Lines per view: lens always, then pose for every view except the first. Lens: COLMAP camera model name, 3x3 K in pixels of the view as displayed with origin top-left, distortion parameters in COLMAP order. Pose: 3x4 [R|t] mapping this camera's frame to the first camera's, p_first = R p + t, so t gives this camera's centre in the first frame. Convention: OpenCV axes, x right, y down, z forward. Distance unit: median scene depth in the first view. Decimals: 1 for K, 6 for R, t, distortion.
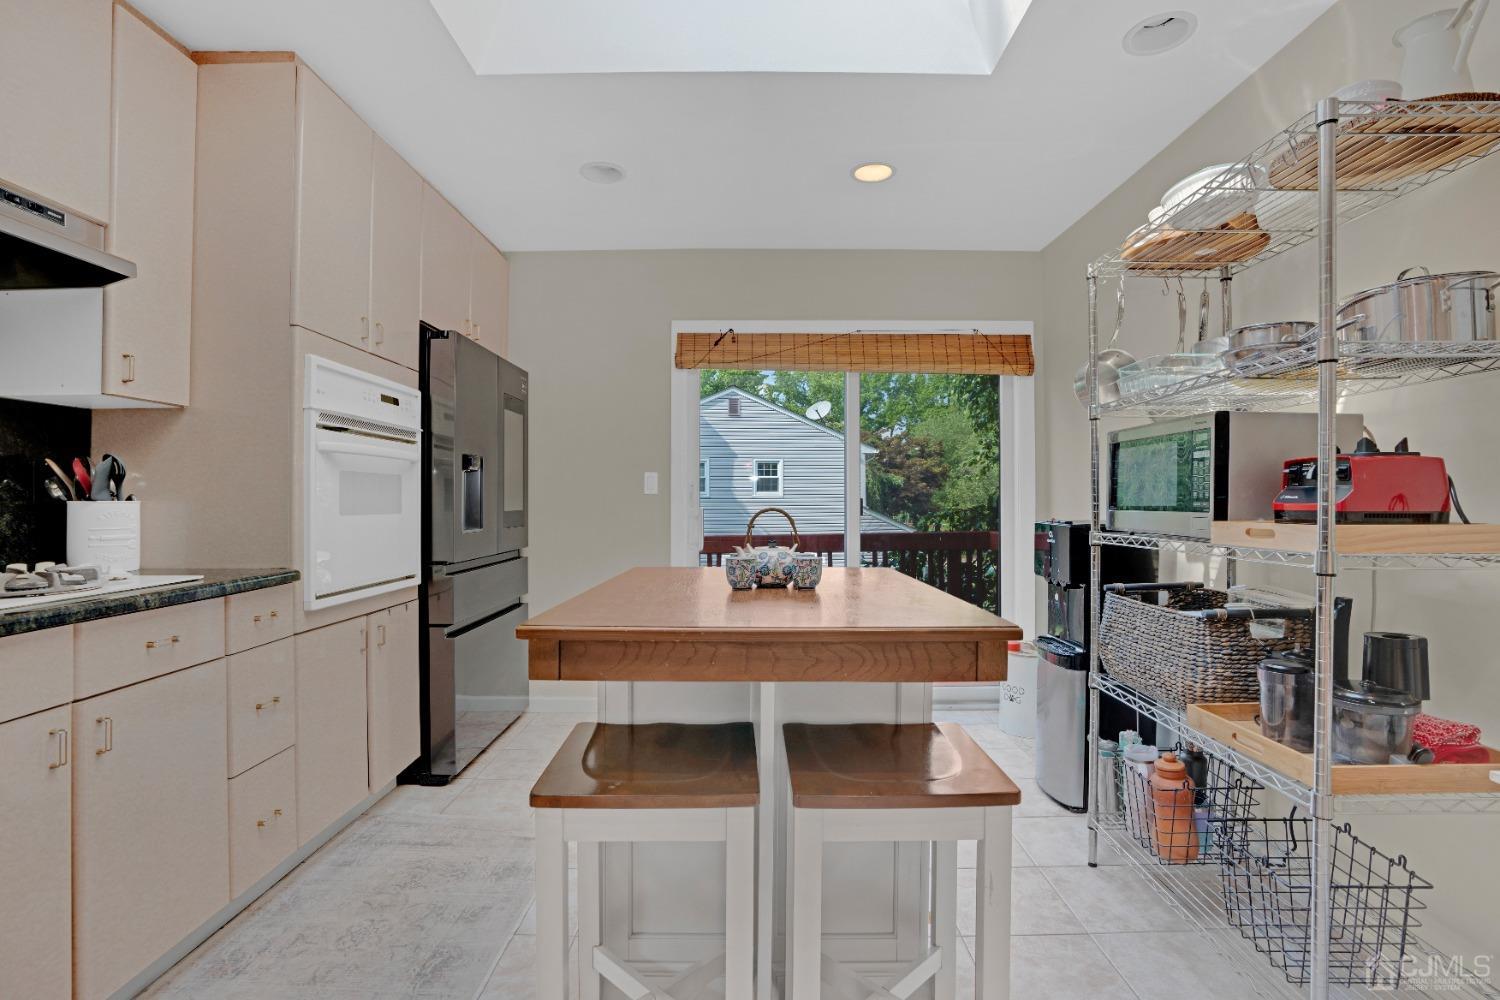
lens RADIAL K [[689.1, 0, 746.1], [0, 689.1, 488.4], [0, 0, 1]] dist [-0.038468, 0.002434]
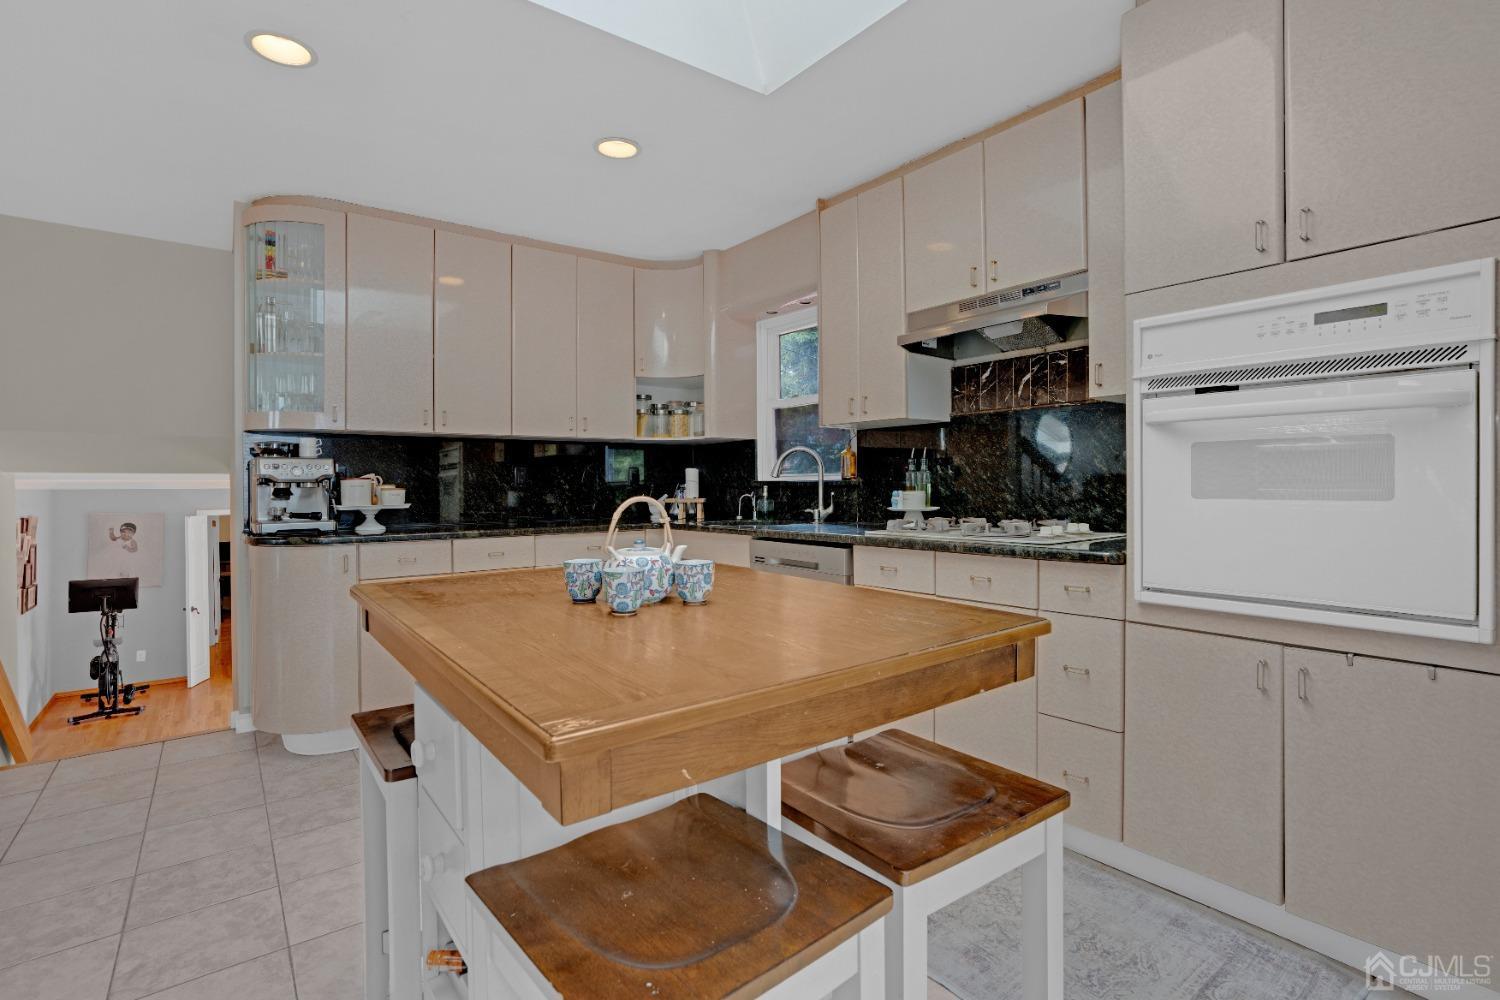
lens RADIAL K [[689.1, 0, 751.8], [0, 689.1, 487.3], [0, 0, 1]] dist [-0.038468, 0.002434]
pose [[-0.773721, 0.011572, -0.633421, 0.336279], [0.019766, 0.999787, -0.005879, 0.021978], [0.633218, -0.017069, -0.773785, 1.381140]]
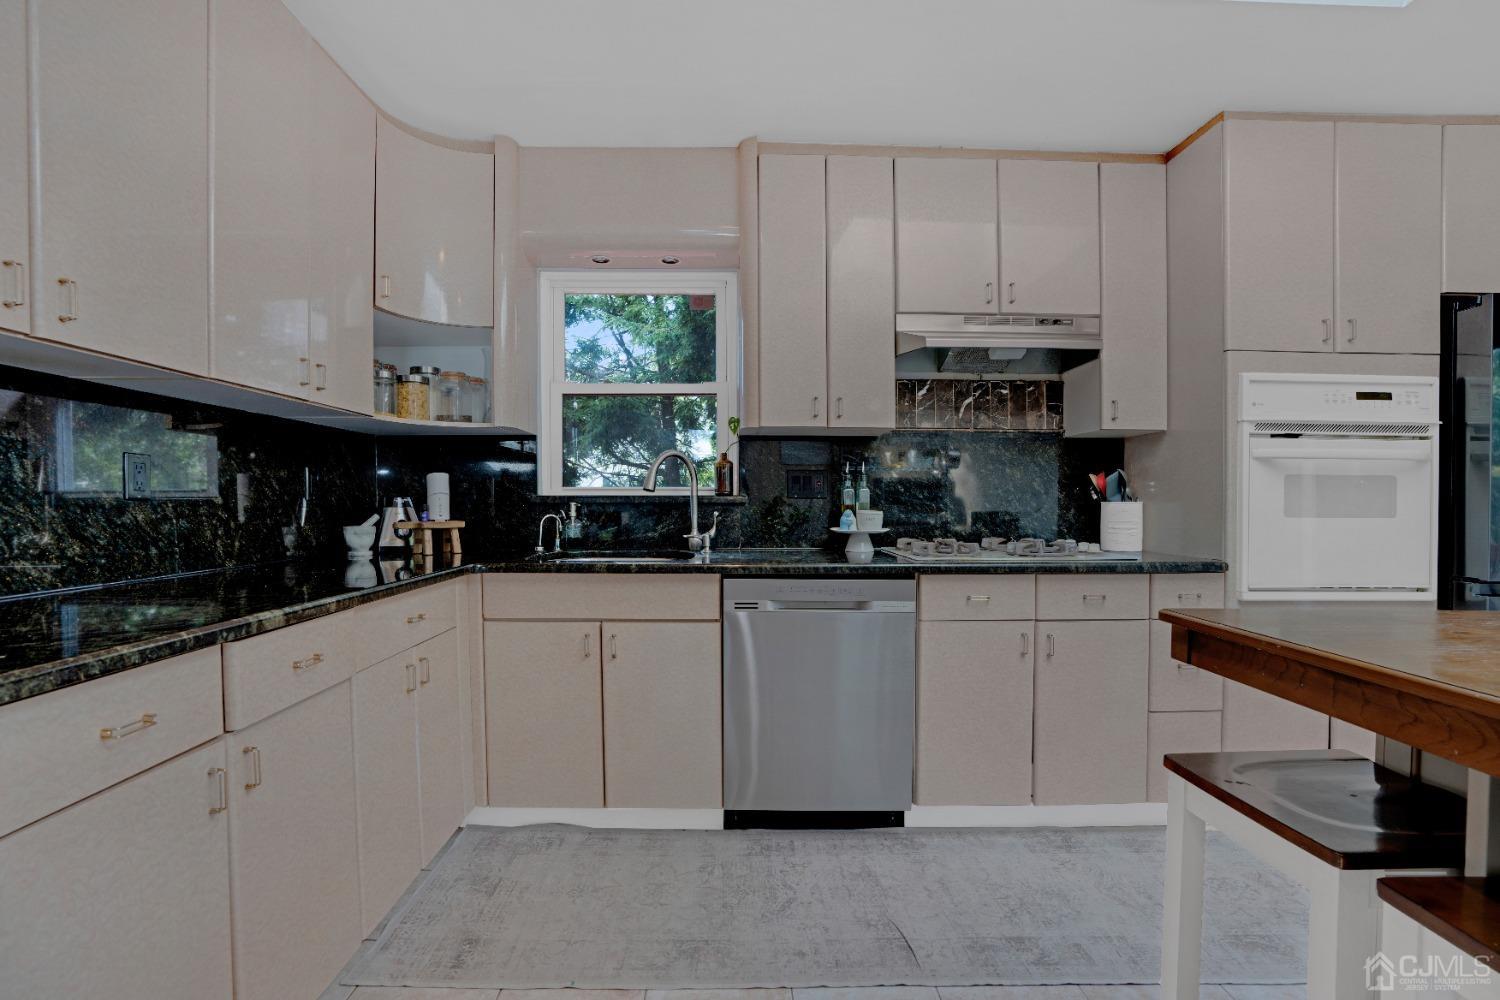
lens RADIAL K [[689.1, 0, 741.0], [0, 689.1, 507.4], [0, 0, 1]] dist [-0.038468, 0.002434]
pose [[0.025299, 0.015464, -0.999560, 0.458515], [0.010873, 0.999817, 0.015743, -0.001466], [0.999621, -0.011266, 0.025126, 0.137213]]
